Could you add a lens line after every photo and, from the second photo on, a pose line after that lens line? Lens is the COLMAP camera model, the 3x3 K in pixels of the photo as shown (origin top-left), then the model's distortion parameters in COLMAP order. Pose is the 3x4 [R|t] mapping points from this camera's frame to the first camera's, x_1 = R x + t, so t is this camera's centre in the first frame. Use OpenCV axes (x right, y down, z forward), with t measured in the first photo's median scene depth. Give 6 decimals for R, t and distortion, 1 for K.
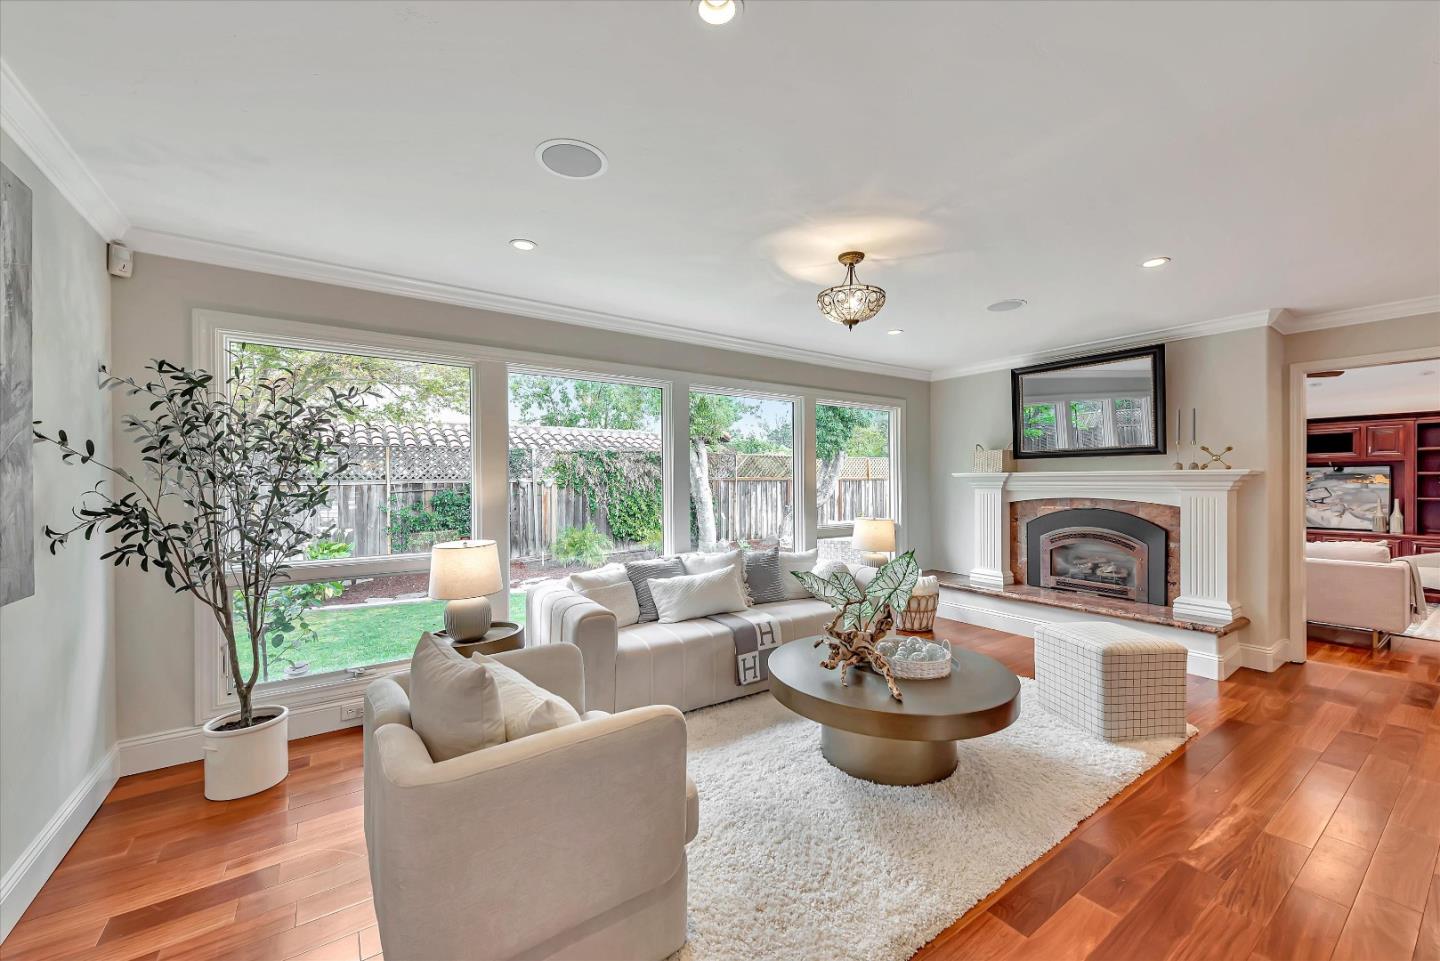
lens RADIAL K [[561.8, 0, 720.0], [0, 561.8, 480.5], [0, 0, 1]] dist [0.001980, 0.000101]
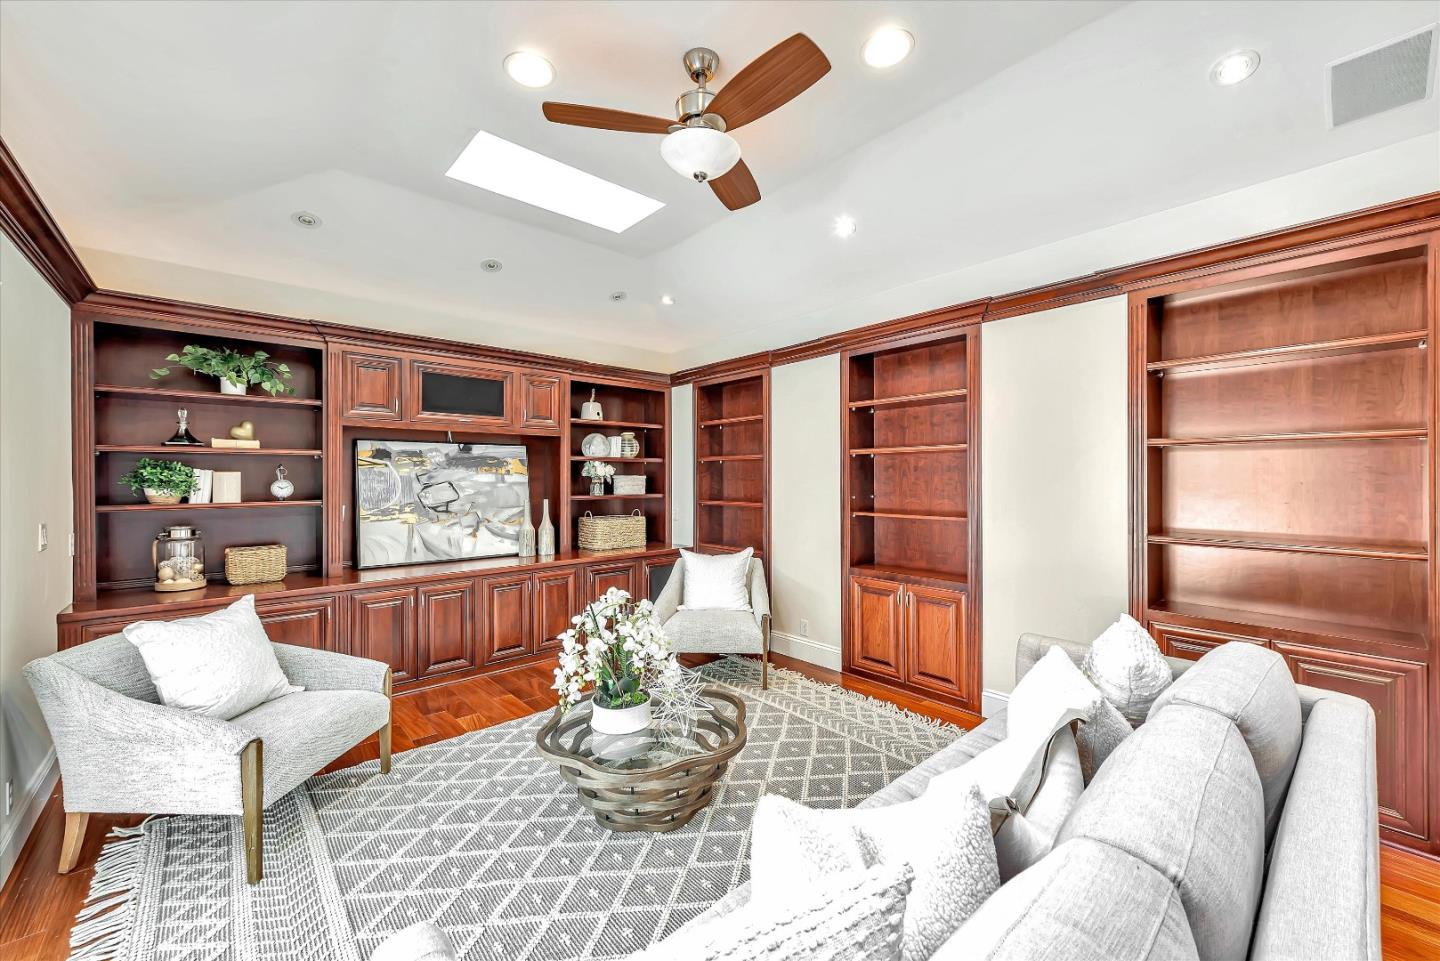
lens RADIAL K [[561.8, 0, 720.0], [0, 561.8, 480.5], [0, 0, 1]] dist [0.001980, 0.000101]
pose [[-0.114967, 0.000531, 0.993369, 0.559056], [0.003752, 0.999993, -0.000100, 0.012778], [-0.993362, 0.003716, -0.114968, 0.858963]]
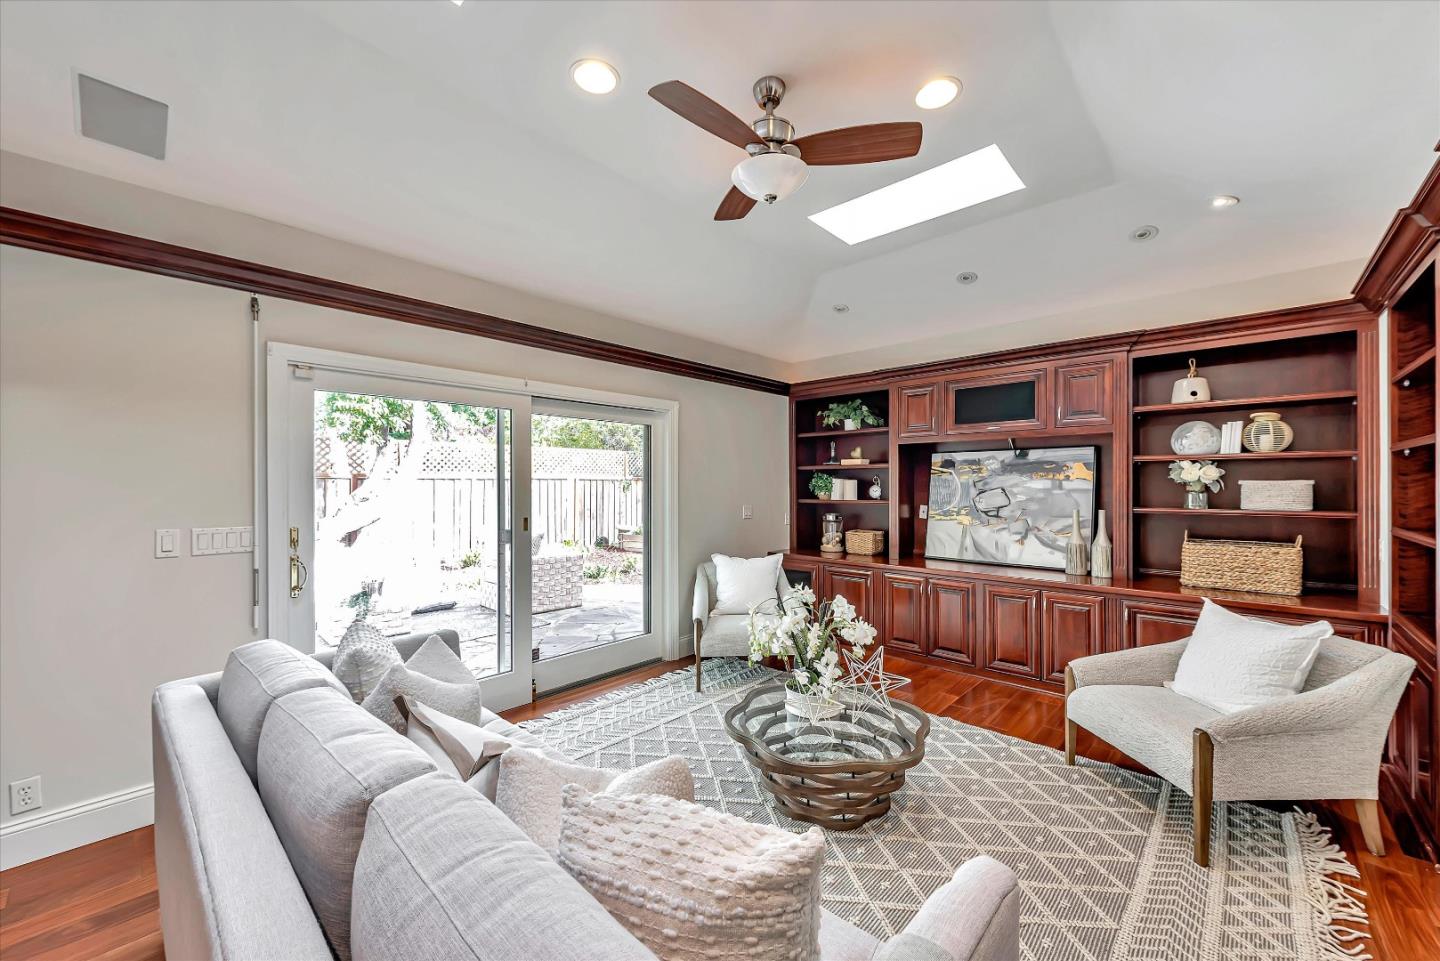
lens RADIAL K [[555.2, 0, 725.3], [0, 555.2, 488.3], [0, 0, 1]] dist [-0.001354, -0.000184]
pose [[0.976903, 0.000211, 0.213681, 0.744787], [-0.001419, 0.999984, 0.005498, 0.010839], [-0.213677, -0.005674, 0.976888, 0.570568]]
